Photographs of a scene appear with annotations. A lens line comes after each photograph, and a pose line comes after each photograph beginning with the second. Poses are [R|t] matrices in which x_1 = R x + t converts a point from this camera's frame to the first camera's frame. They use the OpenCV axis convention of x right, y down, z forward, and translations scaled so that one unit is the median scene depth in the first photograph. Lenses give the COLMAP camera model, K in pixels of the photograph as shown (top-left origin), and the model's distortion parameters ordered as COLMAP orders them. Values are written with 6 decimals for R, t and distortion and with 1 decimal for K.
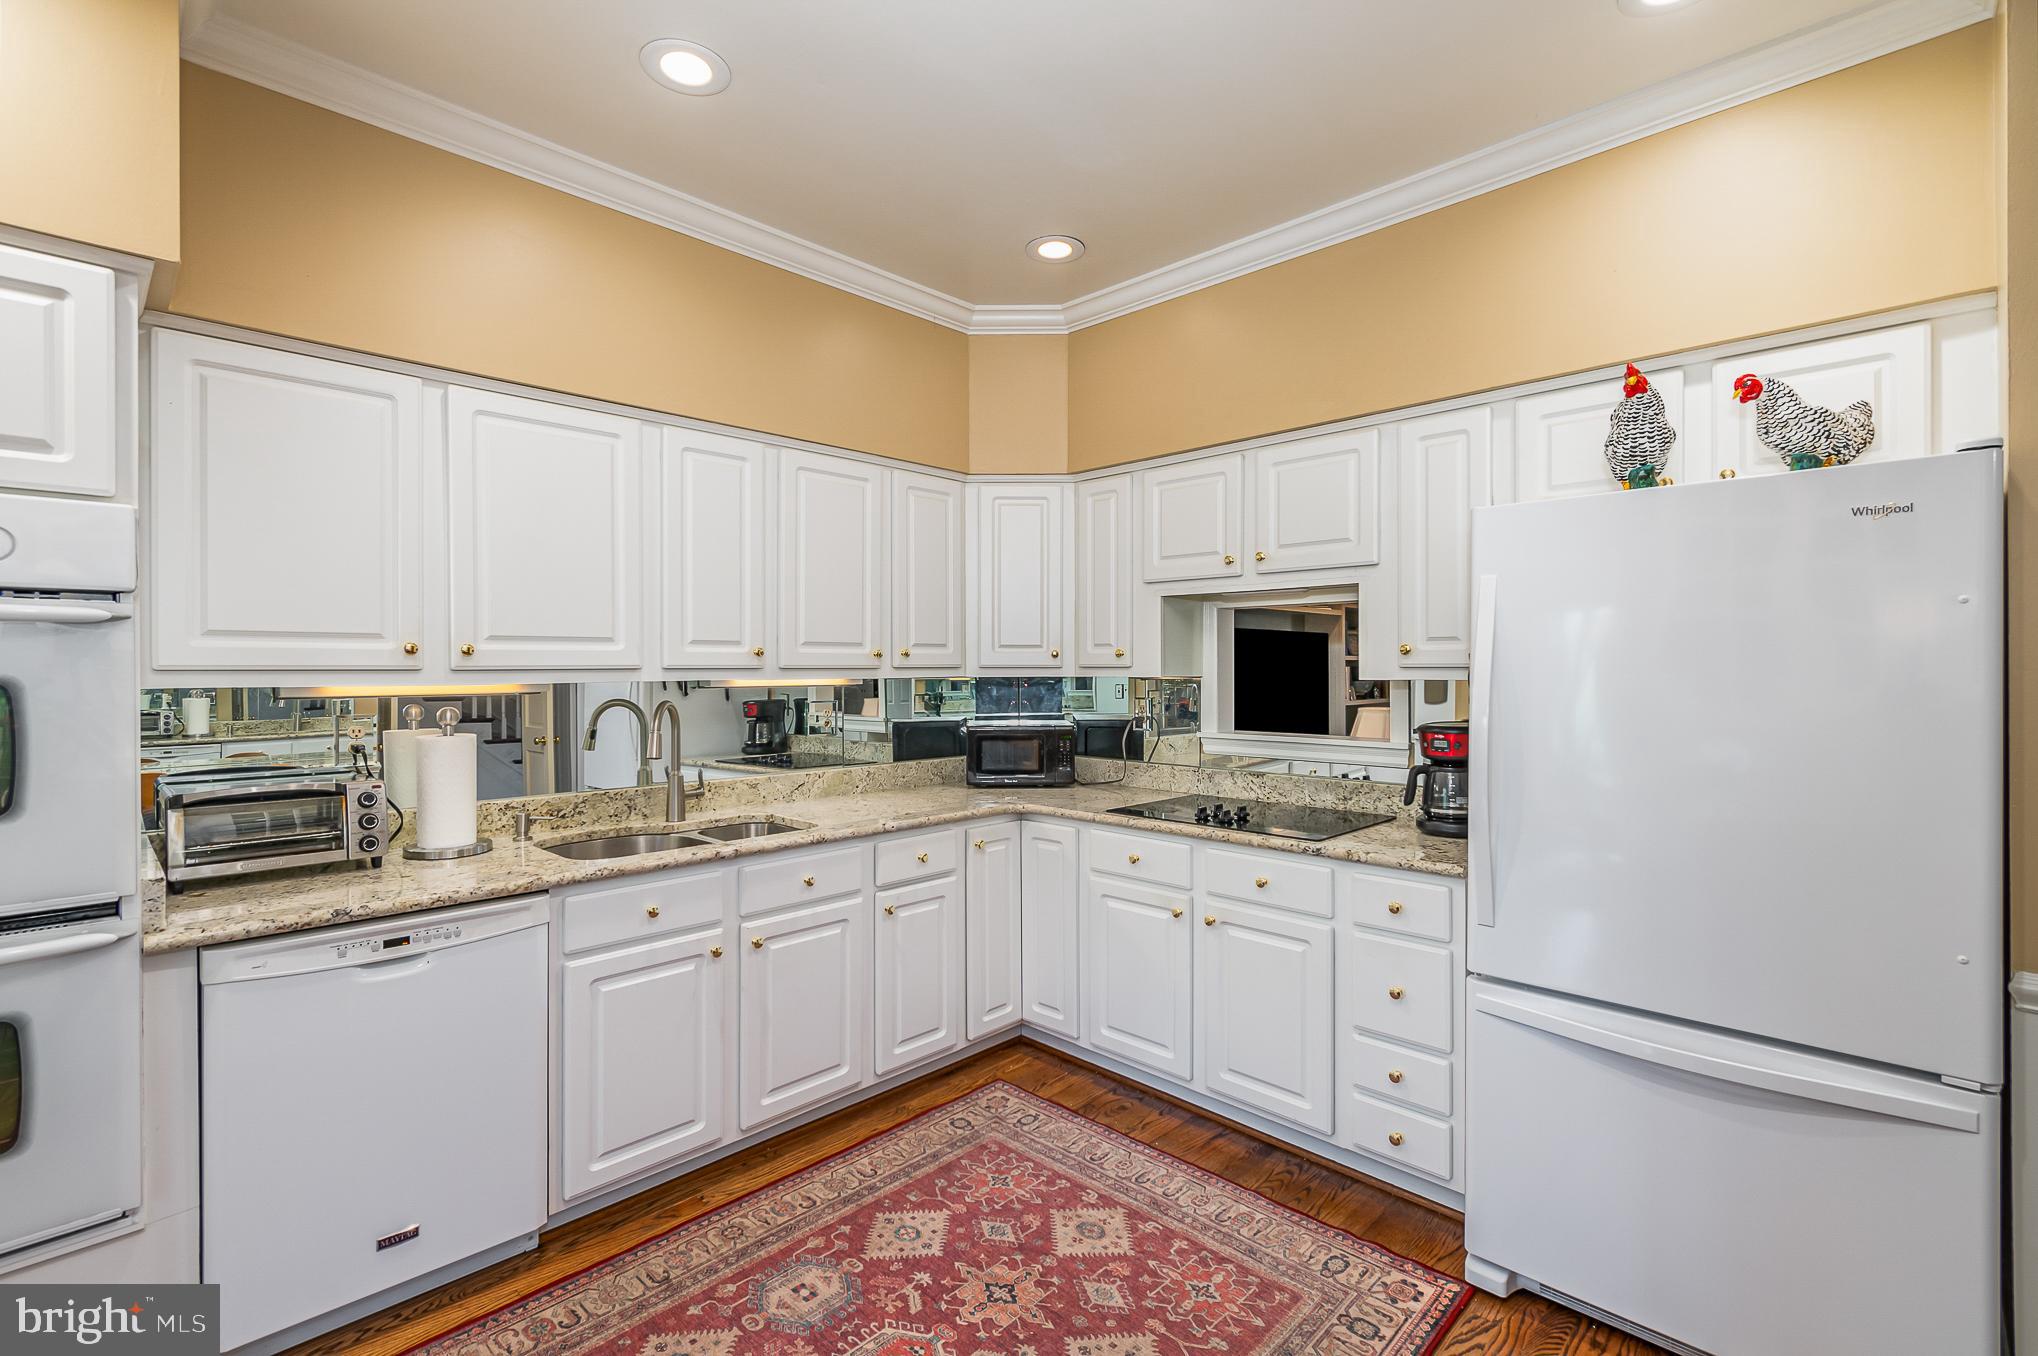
lens RADIAL K [[904.4, 0, 1025.4], [0, 904.4, 666.7], [0, 0, 1]] dist [0.003512, 0.000440]
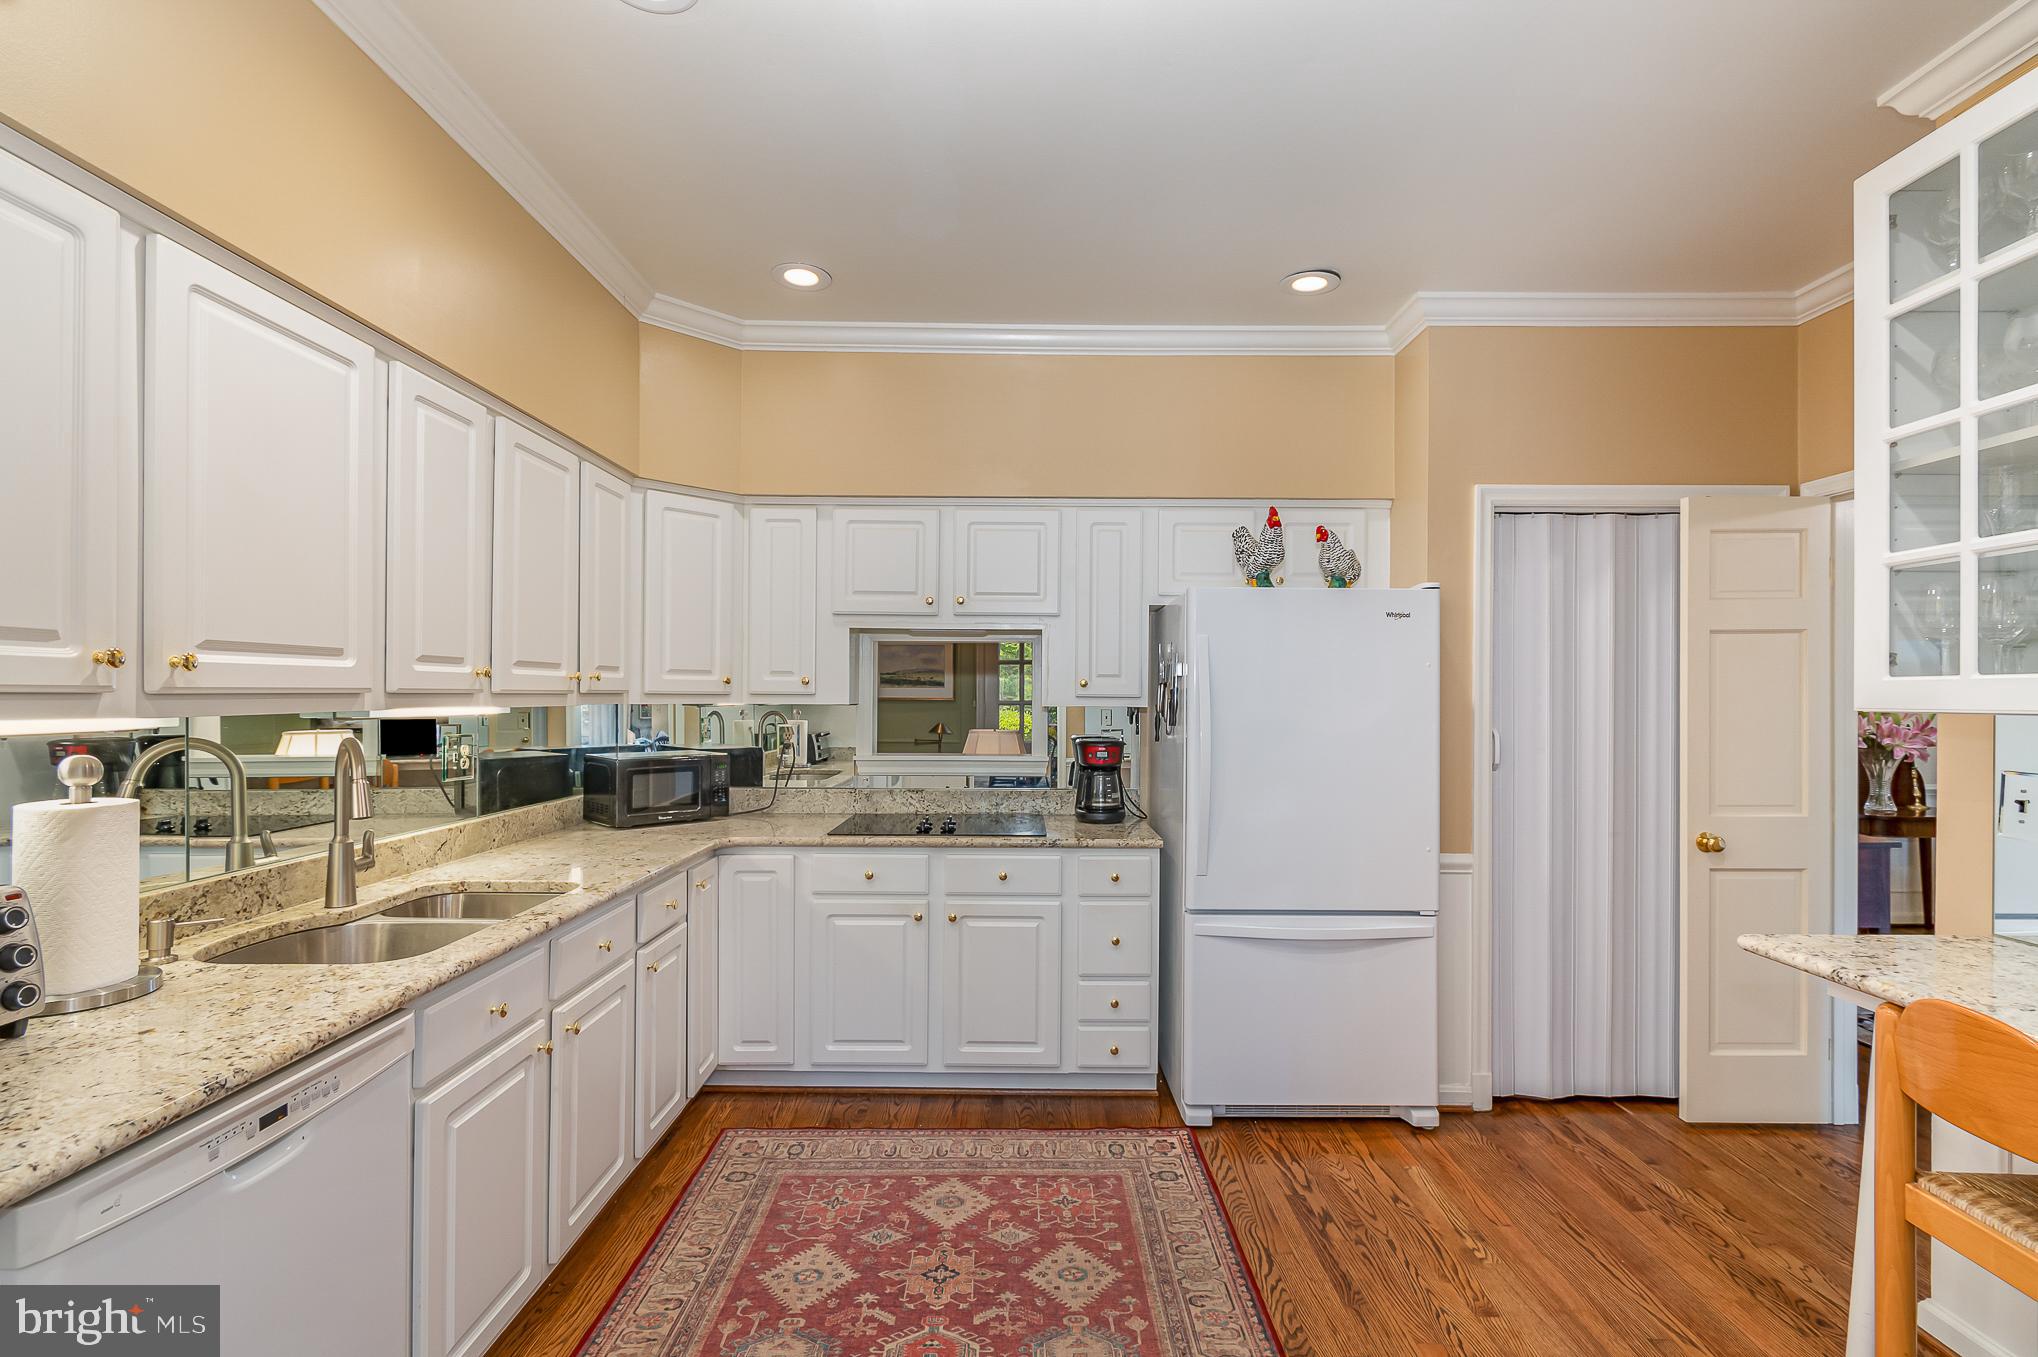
lens RADIAL K [[904.4, 0, 1025.9], [0, 904.4, 693.5], [0, 0, 1]] dist [0.003512, 0.000440]
pose [[0.717636, 0.007990, 0.696373, -0.615526], [-0.008019, 0.999963, -0.003209, 0.000642], [-0.696373, -0.003282, 0.717673, 0.133872]]
